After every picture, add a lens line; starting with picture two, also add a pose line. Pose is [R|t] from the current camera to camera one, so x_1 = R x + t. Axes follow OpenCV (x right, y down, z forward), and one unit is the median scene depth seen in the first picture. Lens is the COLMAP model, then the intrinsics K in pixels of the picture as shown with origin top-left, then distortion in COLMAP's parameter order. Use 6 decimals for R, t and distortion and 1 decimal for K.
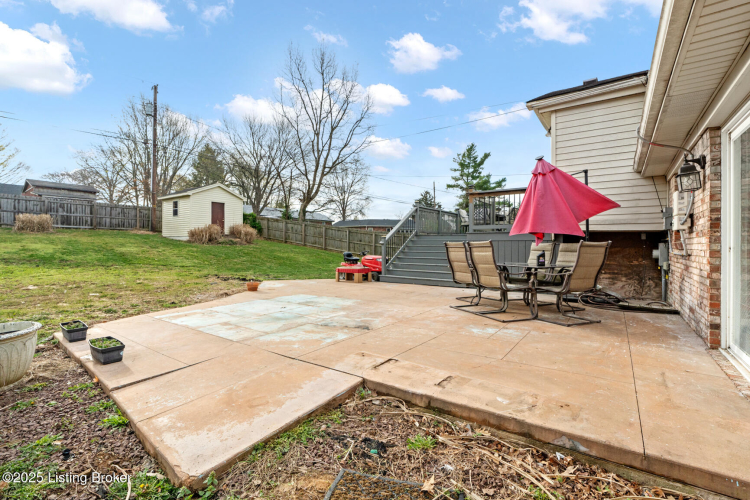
lens RADIAL K [[344.5, 0, 378.6], [0, 344.5, 249.4], [0, 0, 1]] dist [-0.001127, 0.000006]
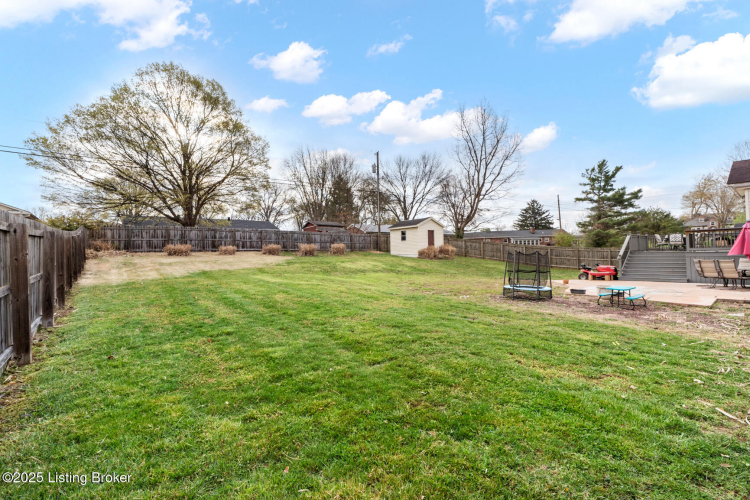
lens RADIAL K [[338.6, 0, 373.1], [0, 338.6, 247.9], [0, 0, 1]] dist [-0.000350, 0.000188]
pose [[0.964130, -0.029172, -0.263824, -0.154157], [0.020296, 0.999135, -0.036308, -0.007198], [0.264654, 0.029651, 0.963887, -0.206784]]
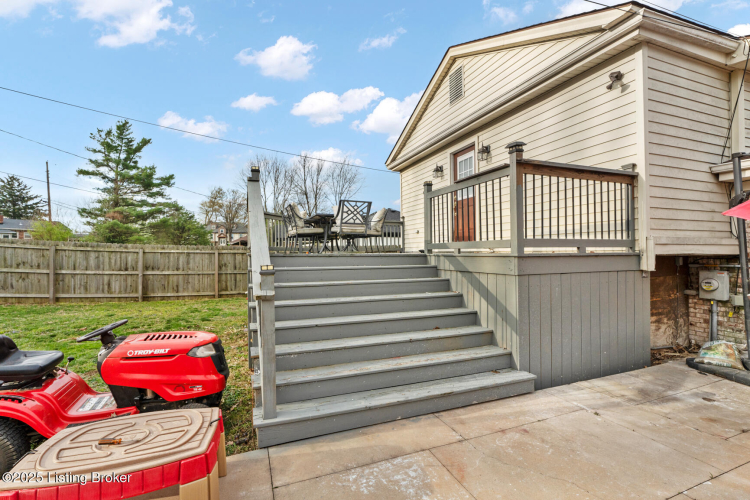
lens RADIAL K [[338.6, 0, 373.1], [0, 338.6, 247.9], [0, 0, 1]] dist [-0.000350, 0.000188]
pose [[0.559529, 0.003977, 0.828801, -0.031359], [0.020506, 0.999616, -0.018640, -0.009959], [-0.828557, 0.027425, 0.559232, 0.167660]]
